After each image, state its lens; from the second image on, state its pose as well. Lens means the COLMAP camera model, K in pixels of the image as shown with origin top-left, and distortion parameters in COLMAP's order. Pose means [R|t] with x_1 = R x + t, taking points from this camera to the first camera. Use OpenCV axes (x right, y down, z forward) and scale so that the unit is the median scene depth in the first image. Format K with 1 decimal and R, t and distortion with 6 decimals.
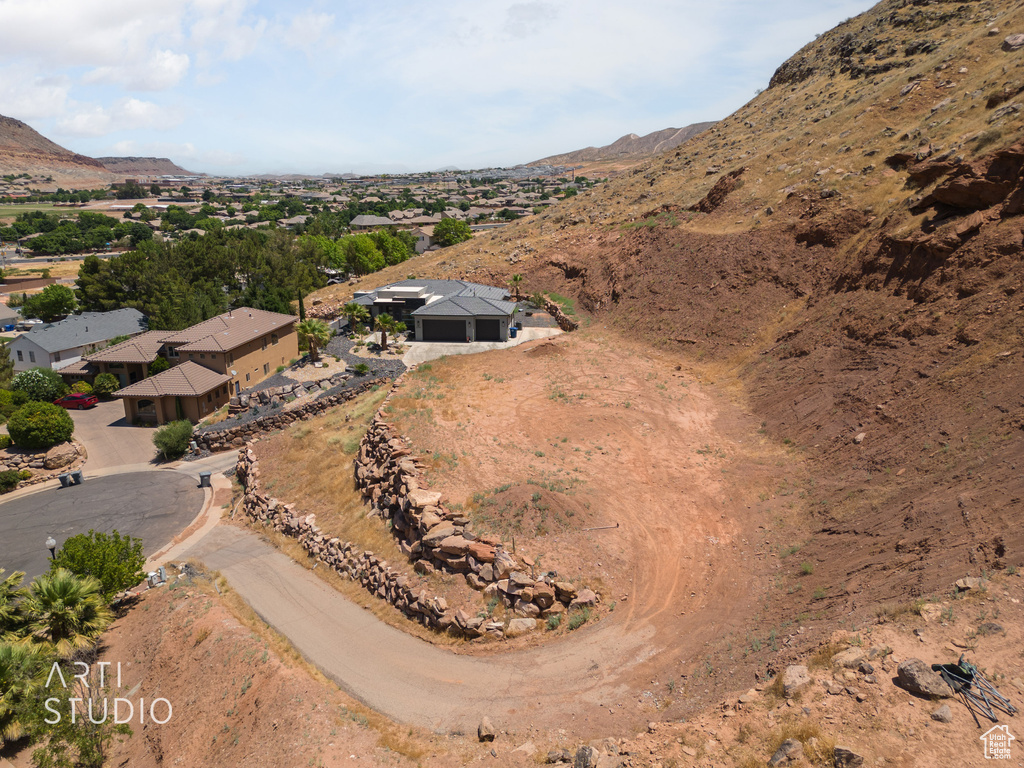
lens RADIAL K [[719.8, 0, 513.4], [0, 719.8, 384.8], [0, 0, 1]] dist [0.073793, -0.074141]
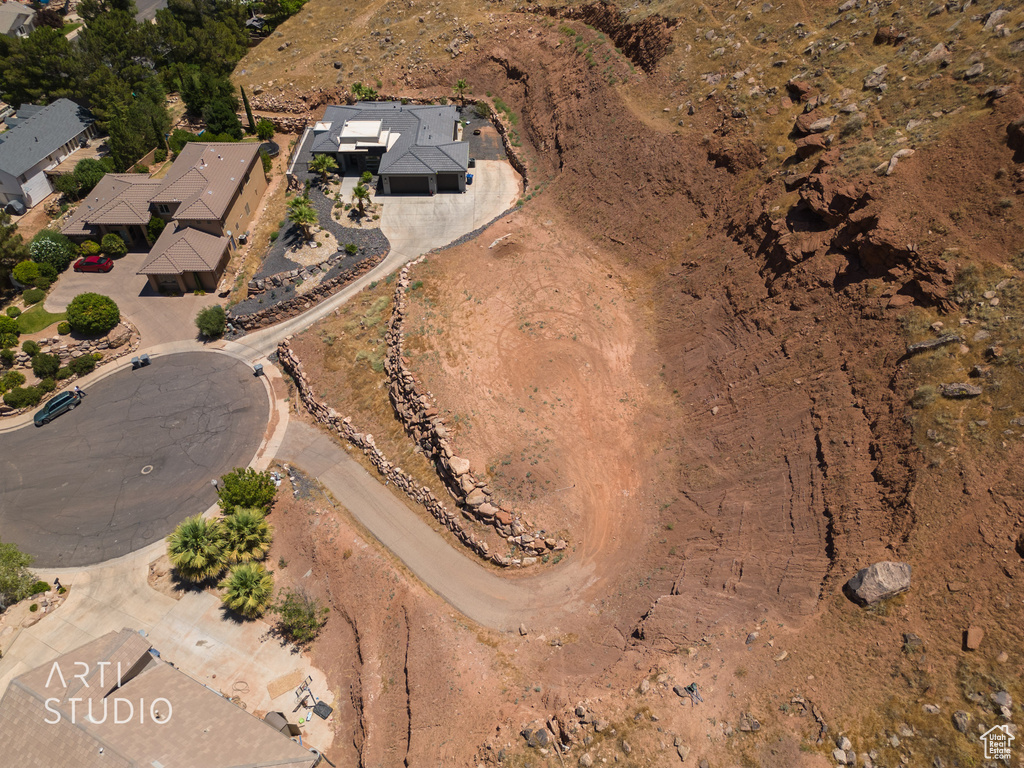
lens RADIAL K [[719.8, 0, 513.4], [0, 719.8, 382.8], [0, 0, 1]] dist [0.073793, -0.074141]
pose [[0.993550, -0.076991, 0.083252, -0.063651], [0.027967, 0.877867, 0.478088, -0.417420], [-0.109893, -0.472676, 0.874357, -0.199584]]
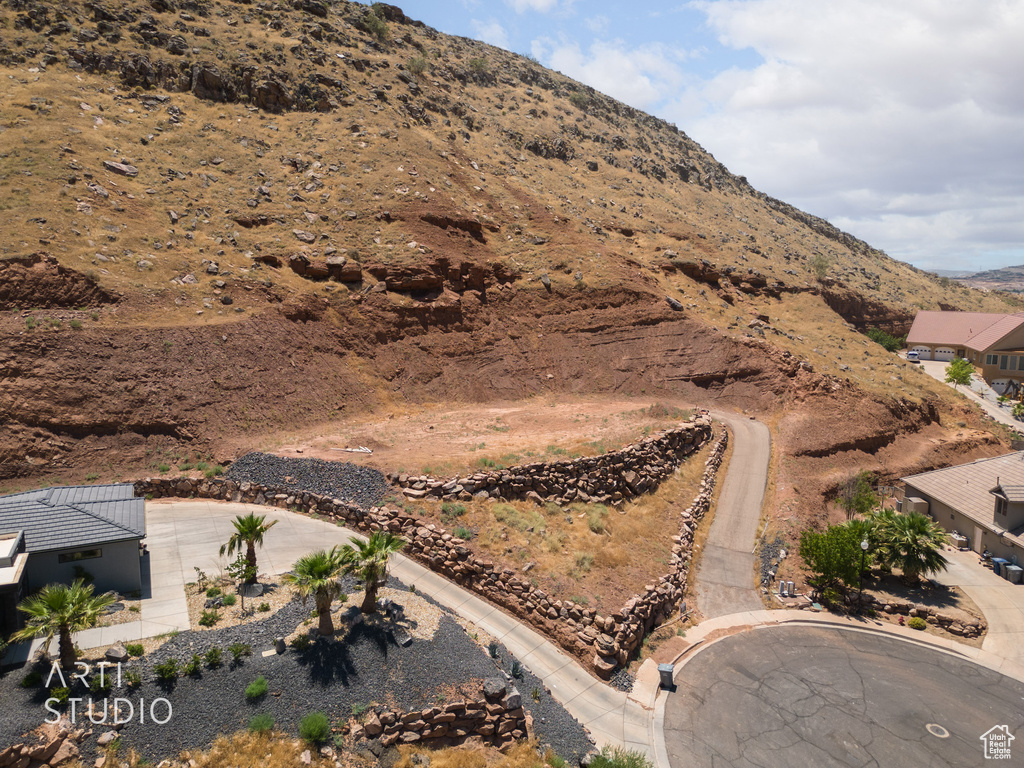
lens RADIAL K [[719.8, 0, 511.1], [0, 719.8, 386.1], [0, 0, 1]] dist [0.073793, -0.074141]
pose [[-0.540468, -0.120467, 0.832695, -0.793647], [0.224057, 0.933351, 0.280455, -0.324711], [-0.810982, 0.338148, -0.477455, 1.206005]]
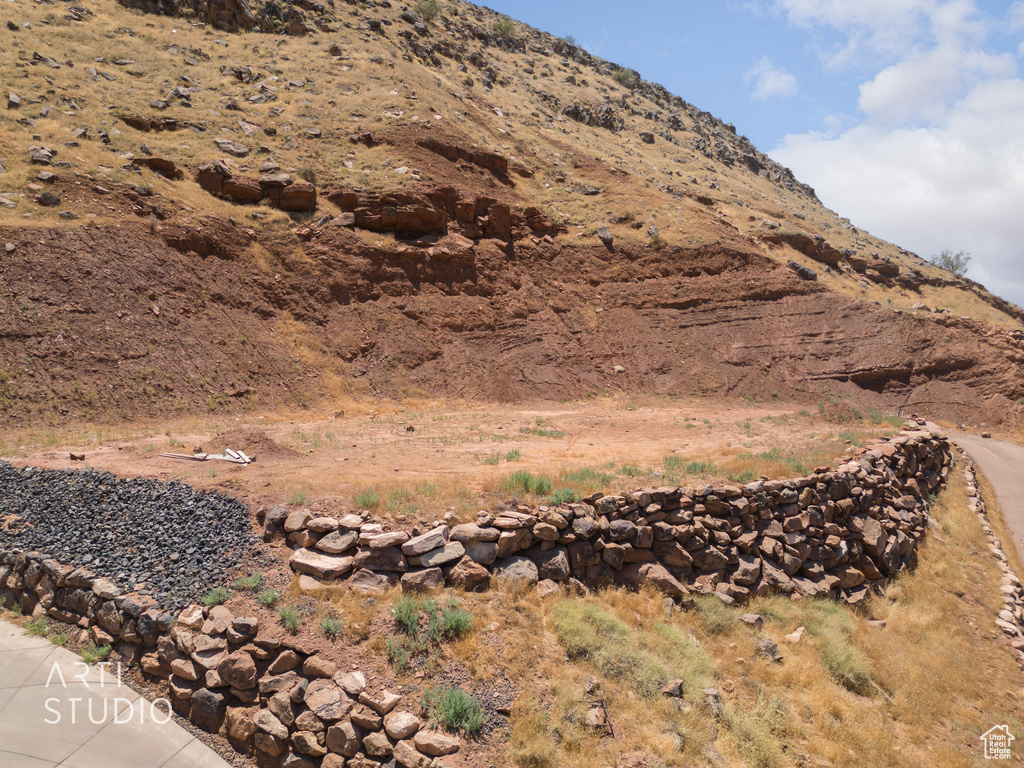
lens RADIAL K [[719.8, 0, 511.3], [0, 719.8, 386.1], [0, 0, 1]] dist [0.073793, -0.074141]
pose [[-0.519364, -0.051728, 0.852986, -0.365511], [0.219640, 0.956553, 0.191743, -0.121598], [-0.825844, 0.286934, -0.485438, 1.012041]]
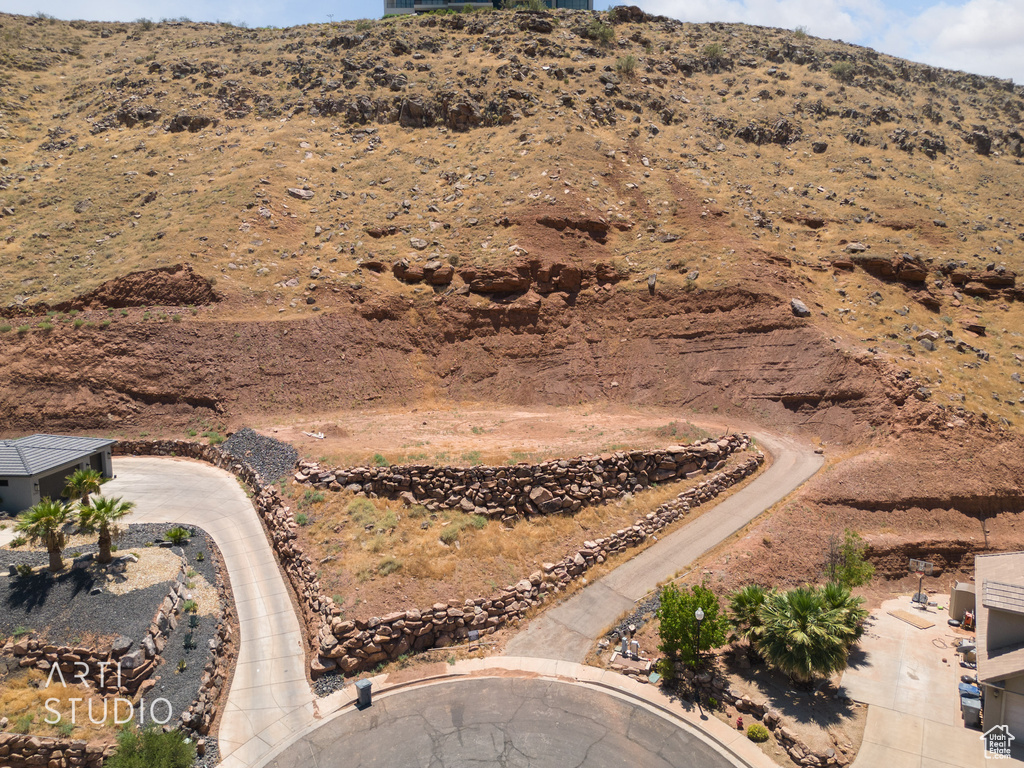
lens RADIAL K [[719.8, 0, 512.0], [0, 719.8, 383.9], [0, 0, 1]] dist [0.073793, -0.074141]
pose [[-0.043895, -0.136393, 0.989682, -0.942731], [0.270393, 0.952041, 0.143198, -0.182918], [-0.961749, 0.273889, -0.004910, 0.696668]]
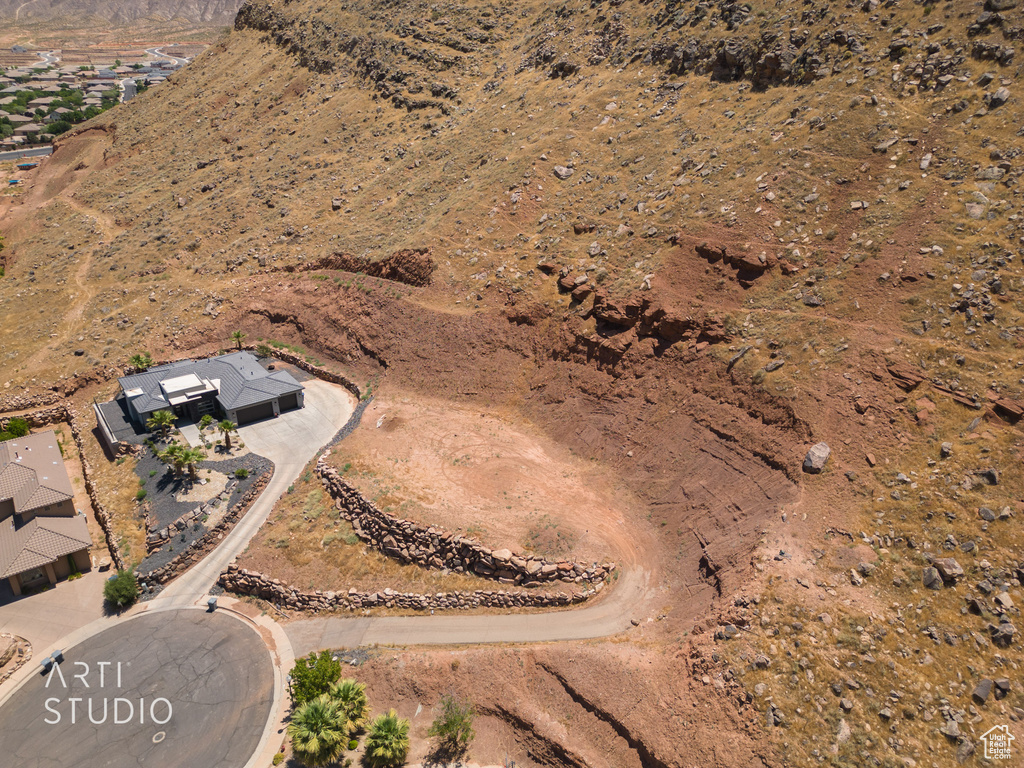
lens RADIAL K [[719.8, 0, 512.6], [0, 719.8, 382.7], [0, 0, 1]] dist [0.073793, -0.074141]
pose [[0.738350, -0.278201, 0.614364, -0.634557], [0.178629, 0.959091, 0.219626, -0.391334], [-0.650331, -0.052418, 0.757840, -0.283655]]
